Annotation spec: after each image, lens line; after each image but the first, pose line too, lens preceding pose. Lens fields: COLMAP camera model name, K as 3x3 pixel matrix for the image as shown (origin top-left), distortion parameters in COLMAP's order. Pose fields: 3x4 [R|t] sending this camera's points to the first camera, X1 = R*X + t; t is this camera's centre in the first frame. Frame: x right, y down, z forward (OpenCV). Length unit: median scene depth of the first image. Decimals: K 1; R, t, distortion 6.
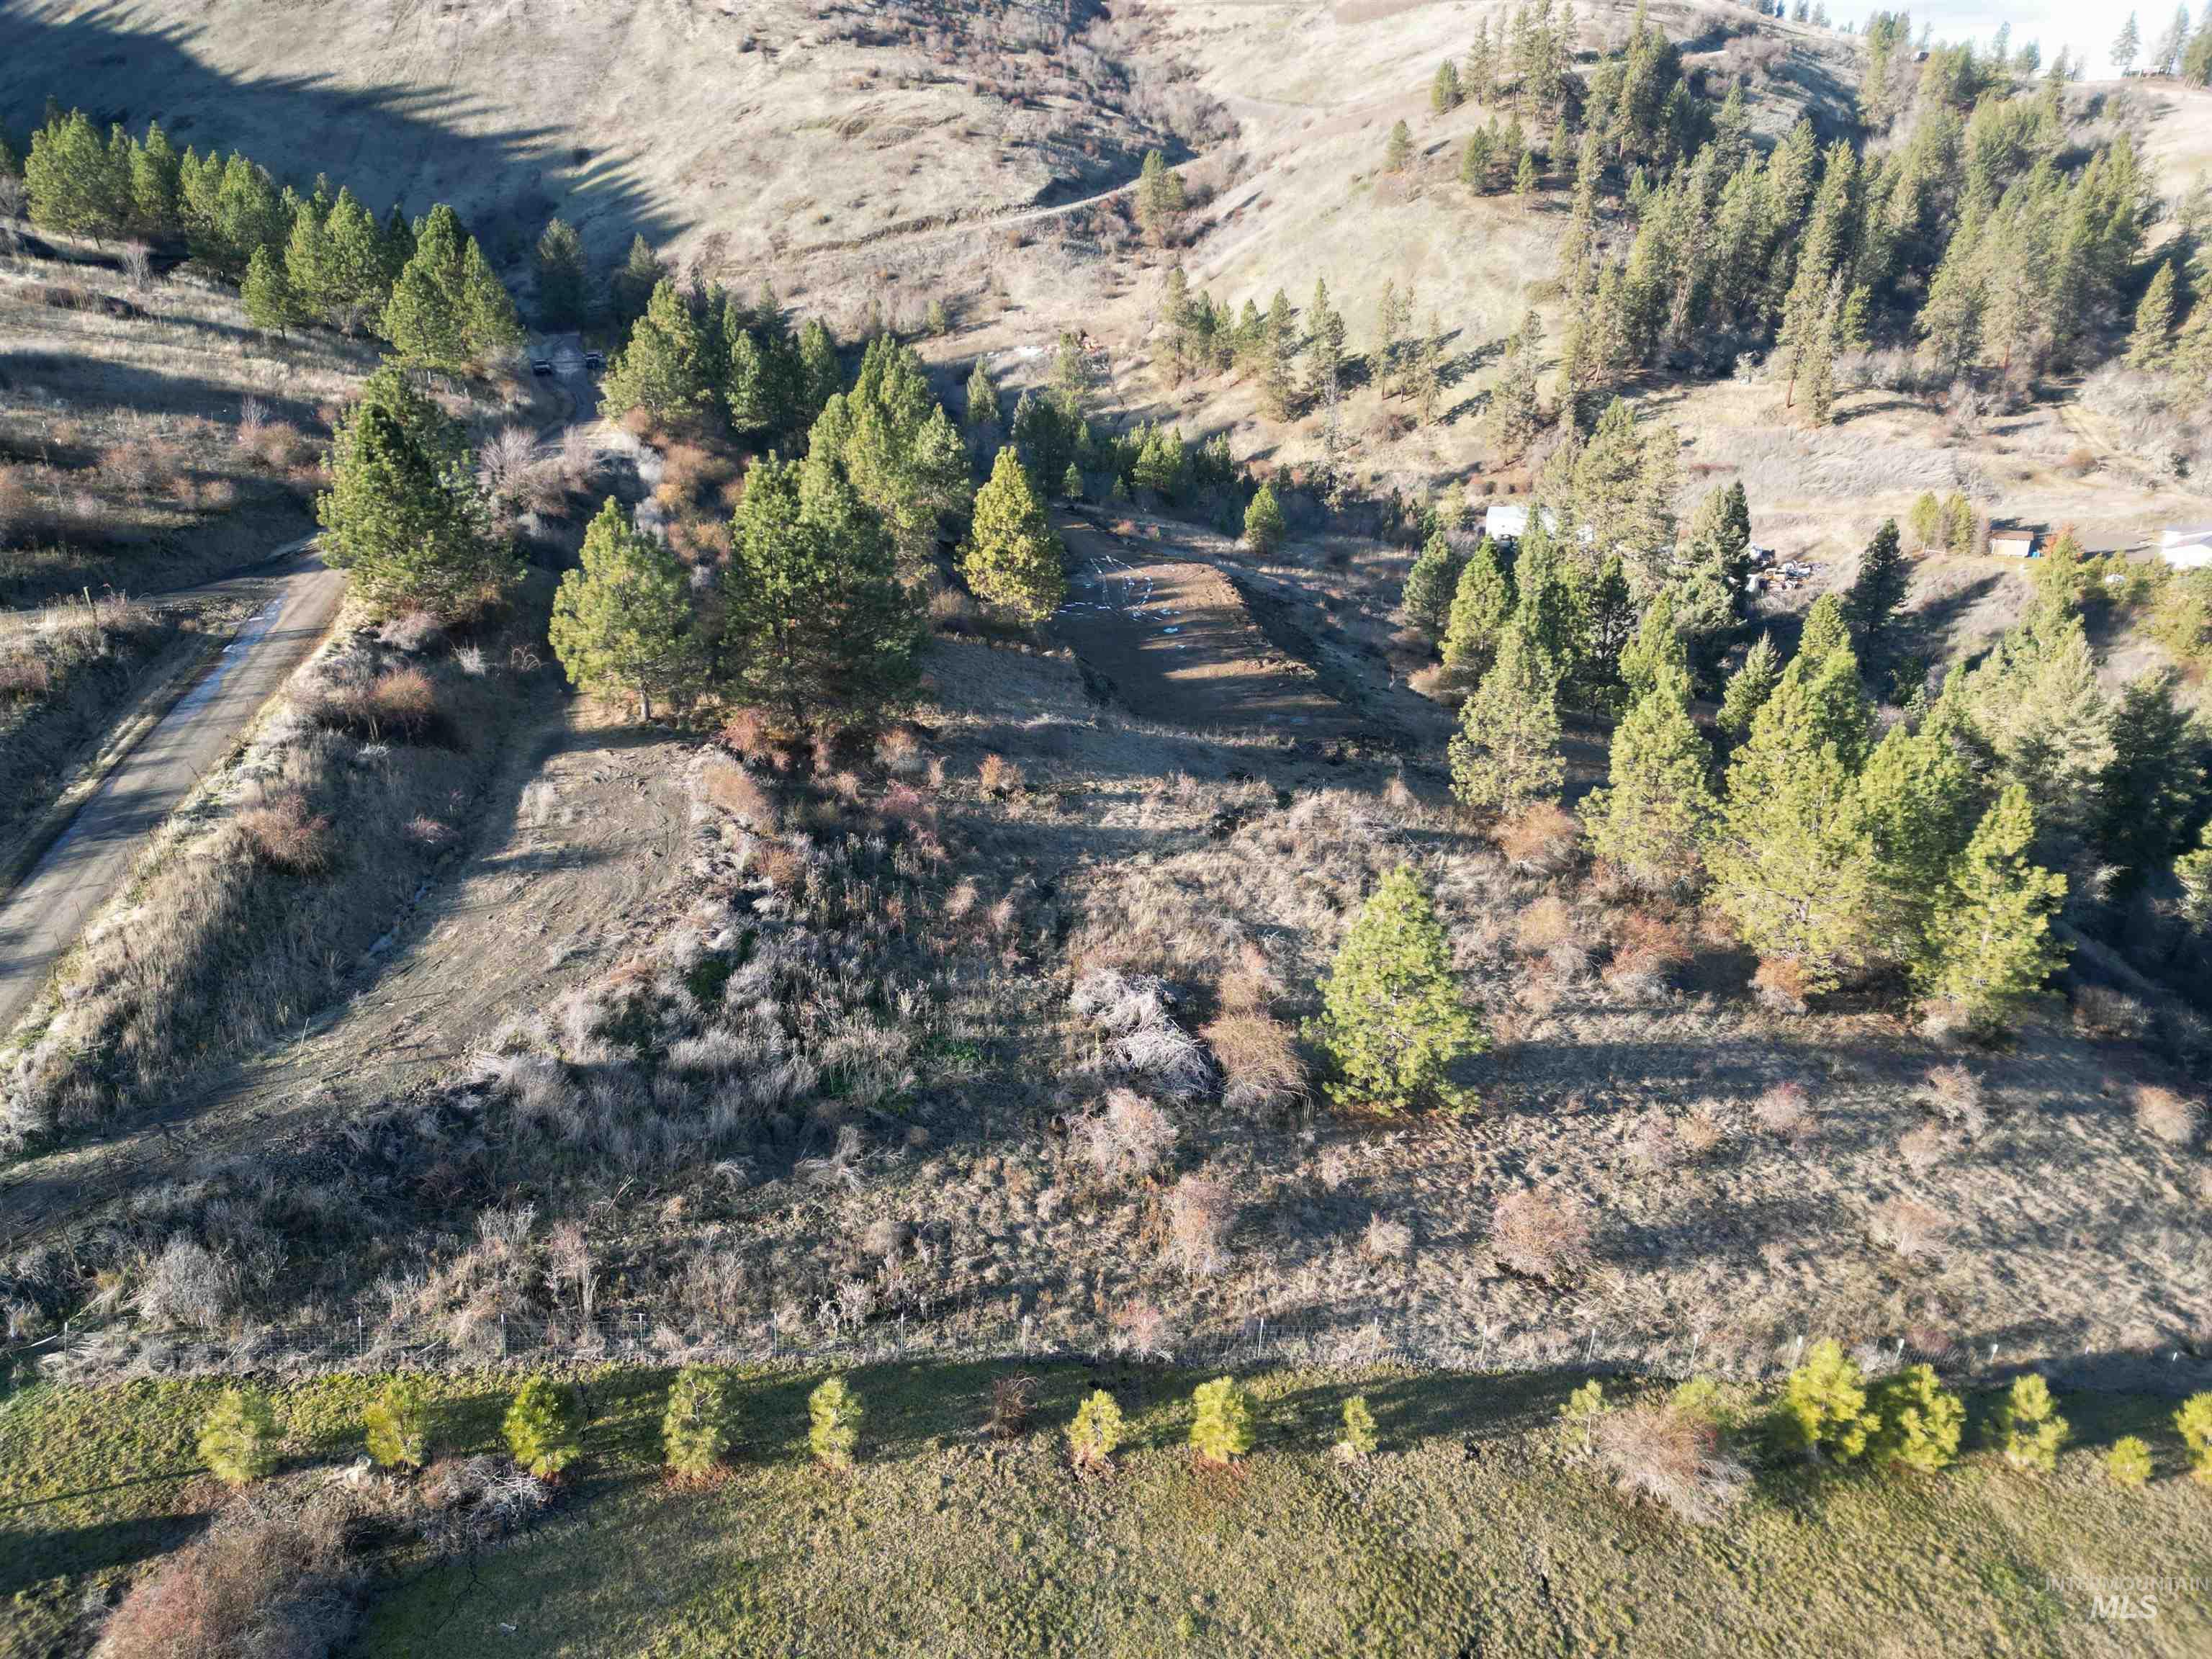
lens RADIAL K [[1530.3, 0, 1100.3], [0, 1530.3, 822.4], [0, 0, 1]] dist [0.085235, -0.076324]
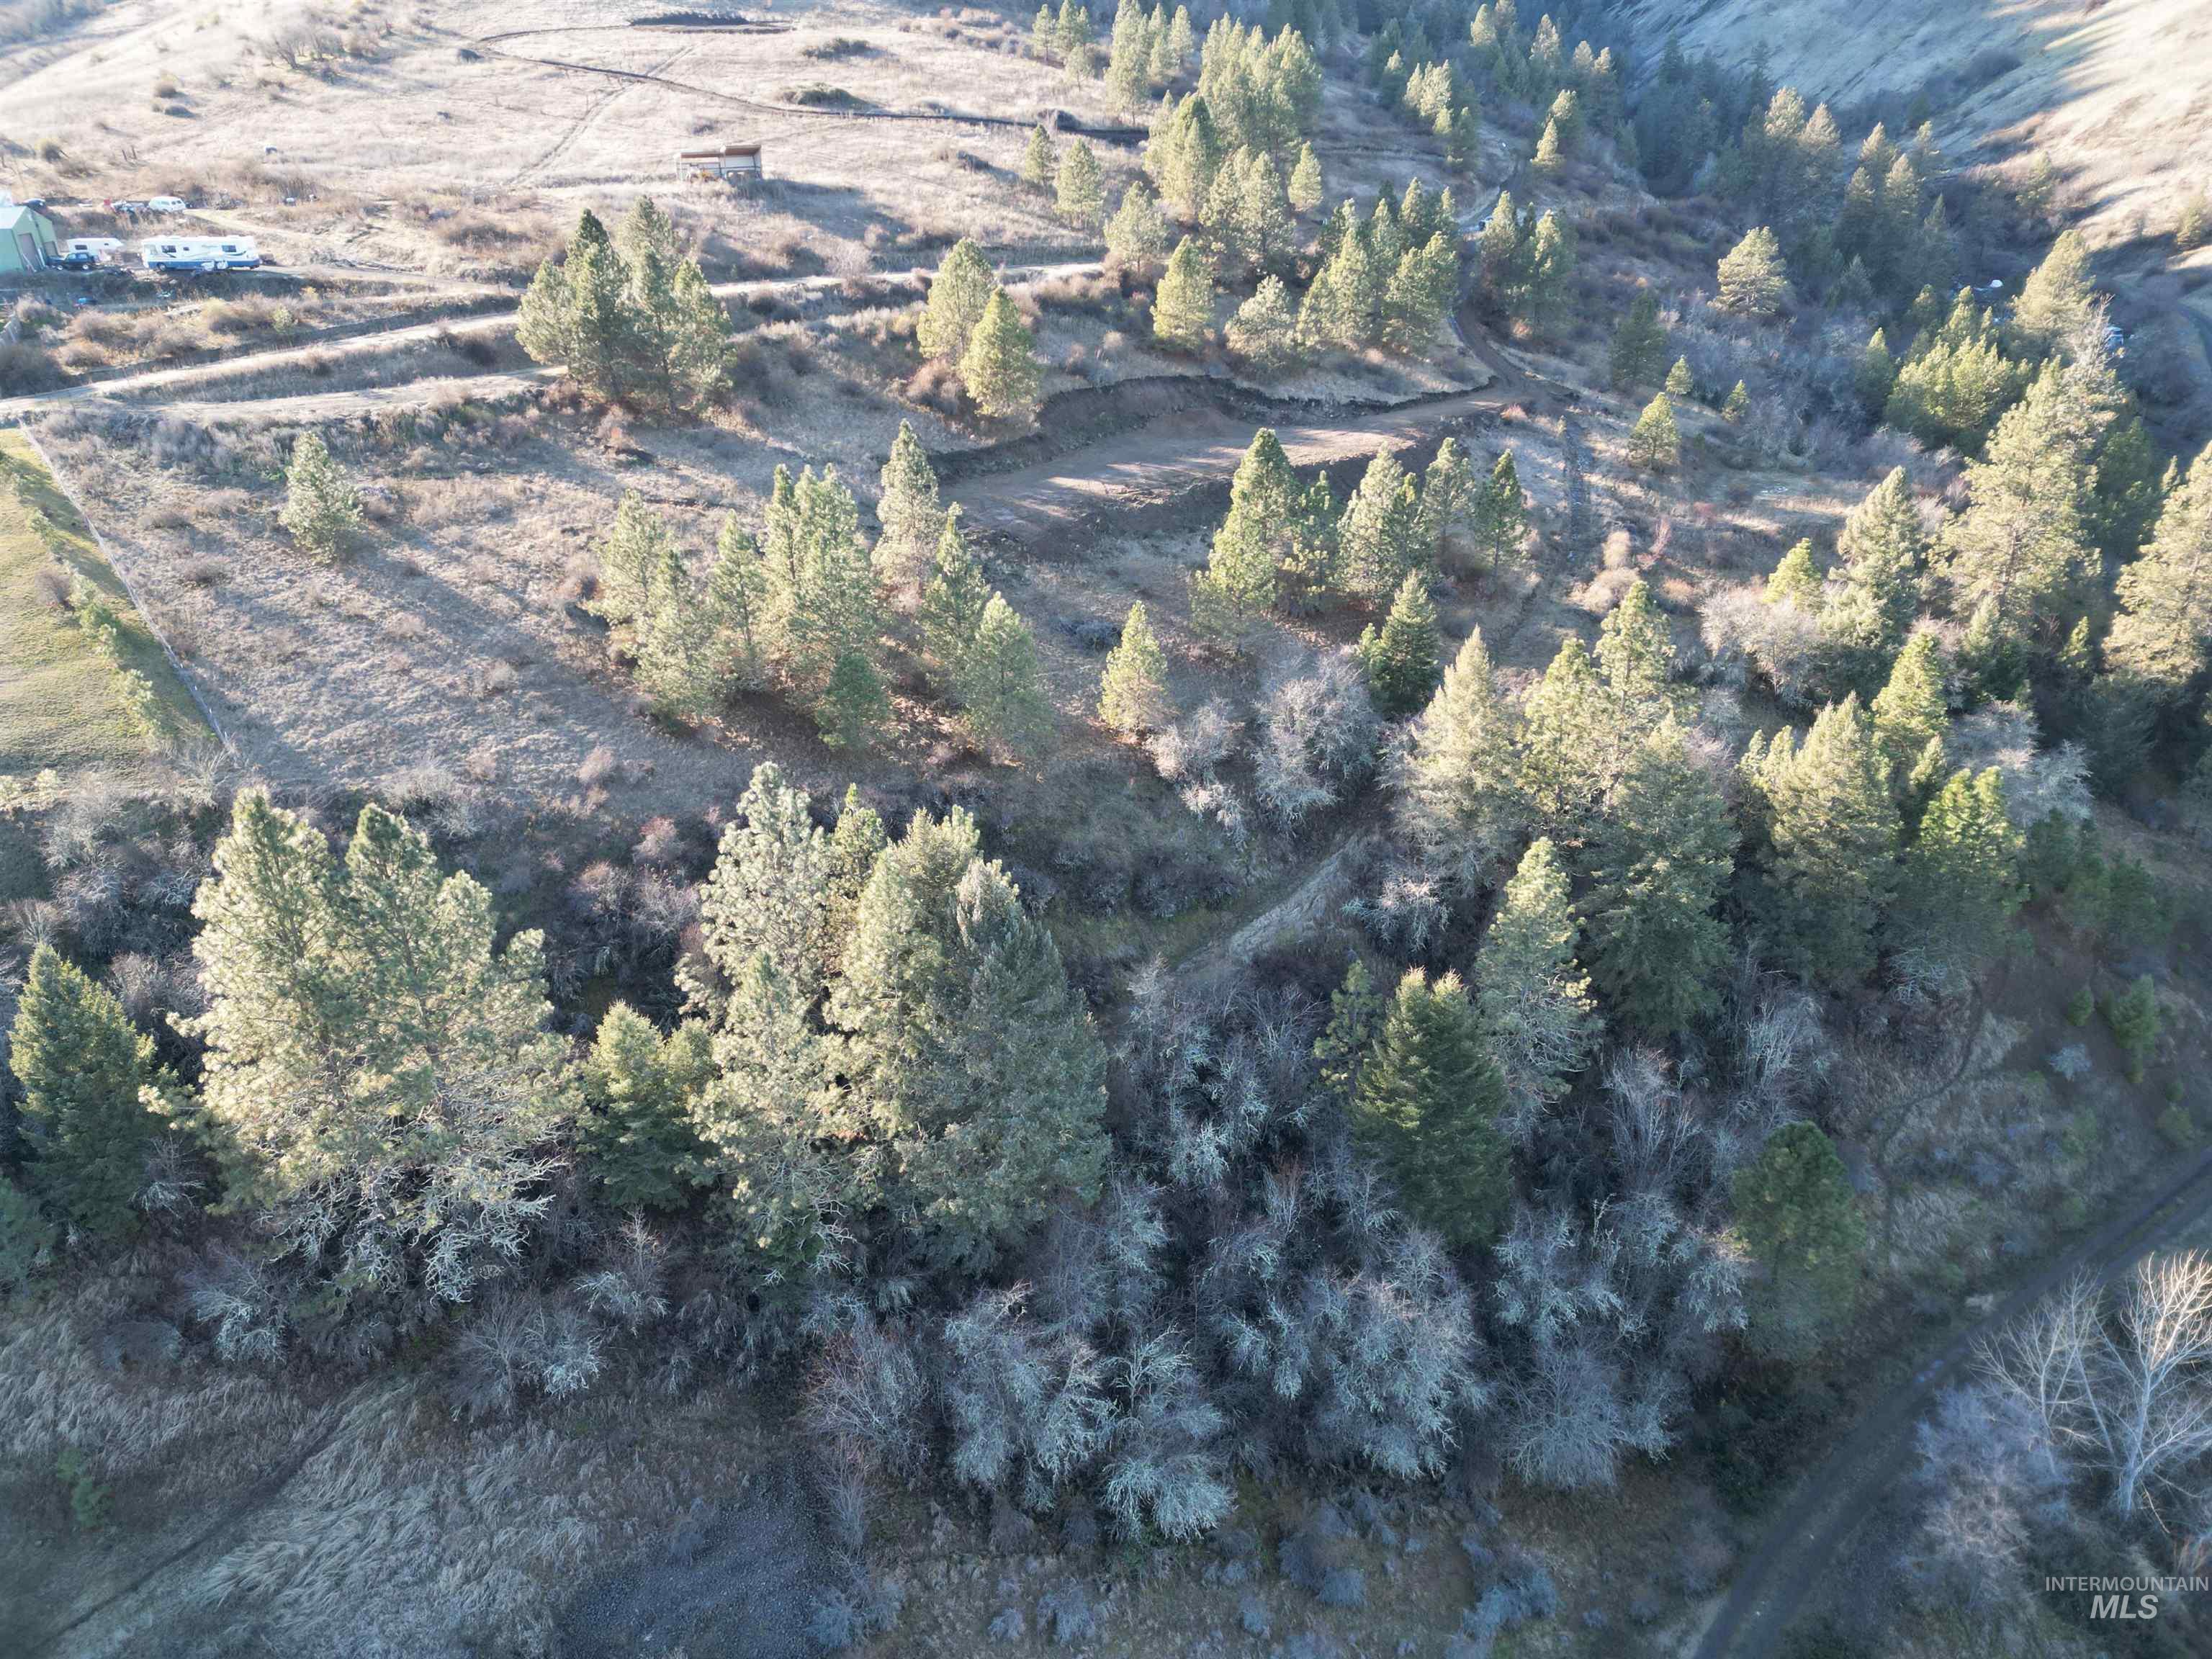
lens RADIAL K [[1530.3, 0, 1105.1], [0, 1530.3, 820.7], [0, 0, 1]] dist [0.085235, -0.076324]
pose [[0.495369, 0.377732, -0.782258, 0.417191], [-0.313640, 0.917539, 0.244442, -0.056314], [0.810086, 0.124259, 0.572992, 0.108969]]
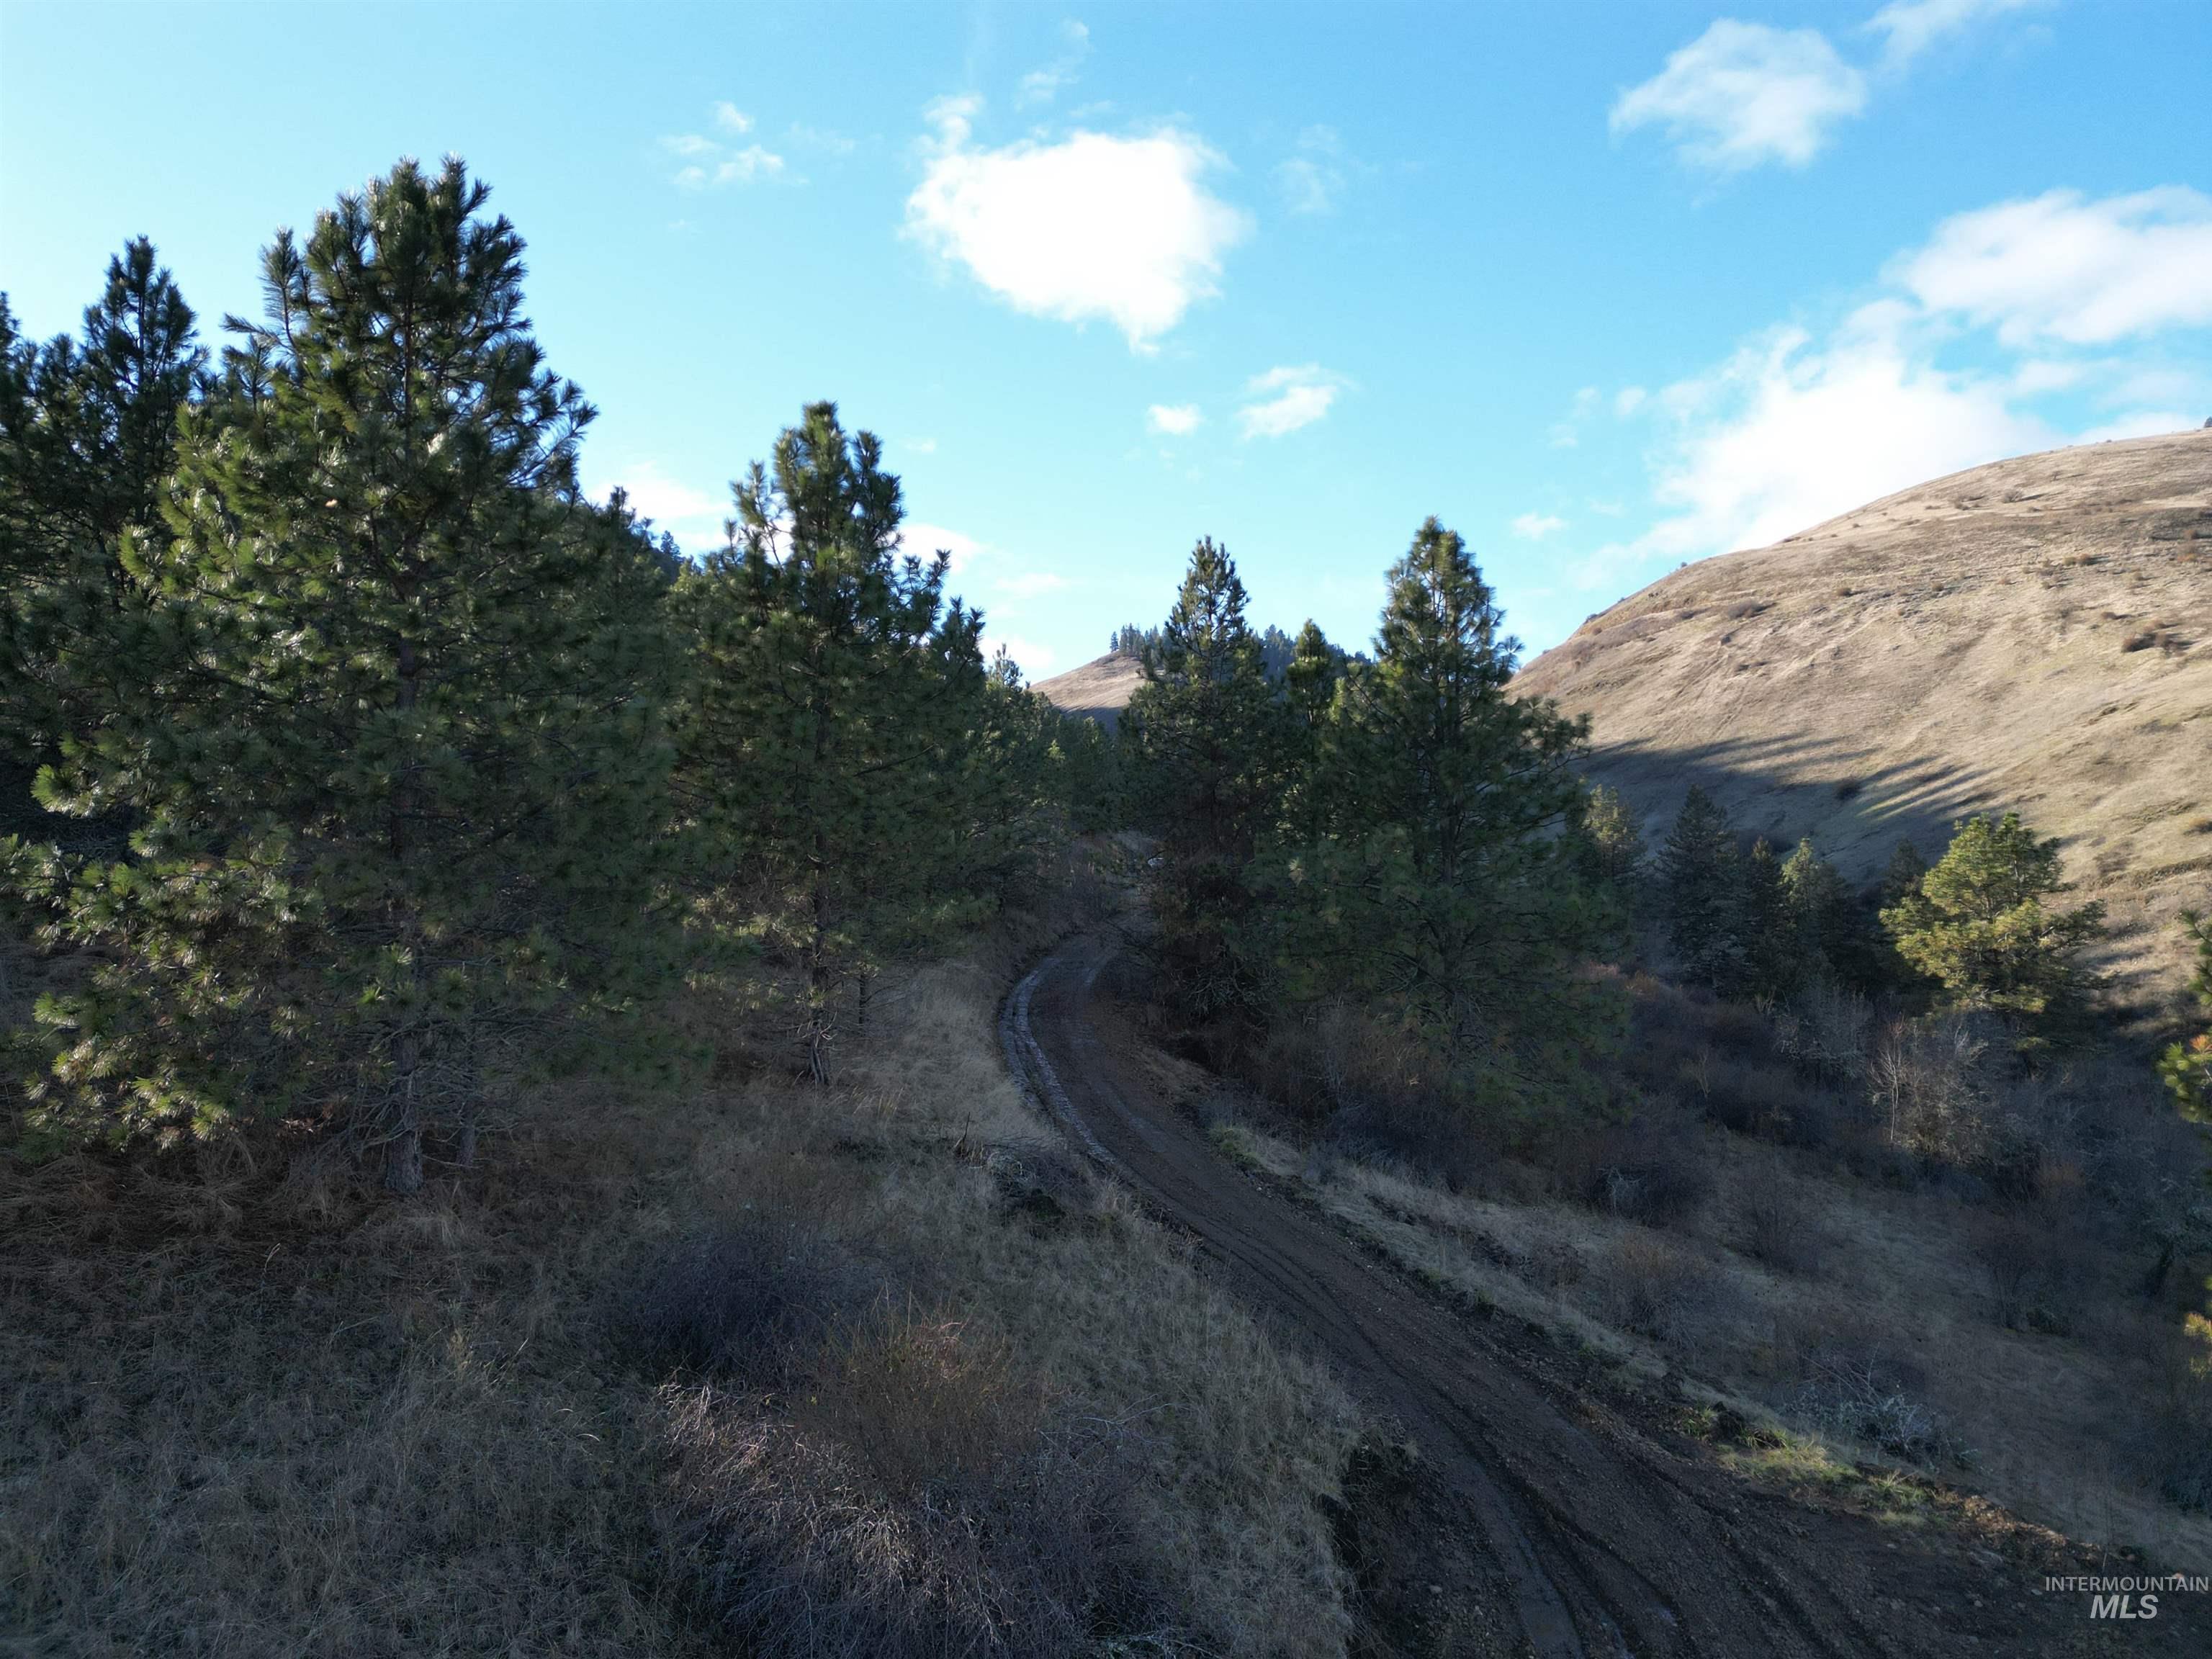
lens RADIAL K [[1530.3, 0, 1107.1], [0, 1530.3, 830.0], [0, 0, 1]] dist [0.085235, -0.076324]
pose [[0.651488, -0.062267, -0.756099, -0.003946], [-0.281015, 0.905928, -0.316741, -0.114936], [0.704694, 0.418828, 0.572704, 0.505316]]
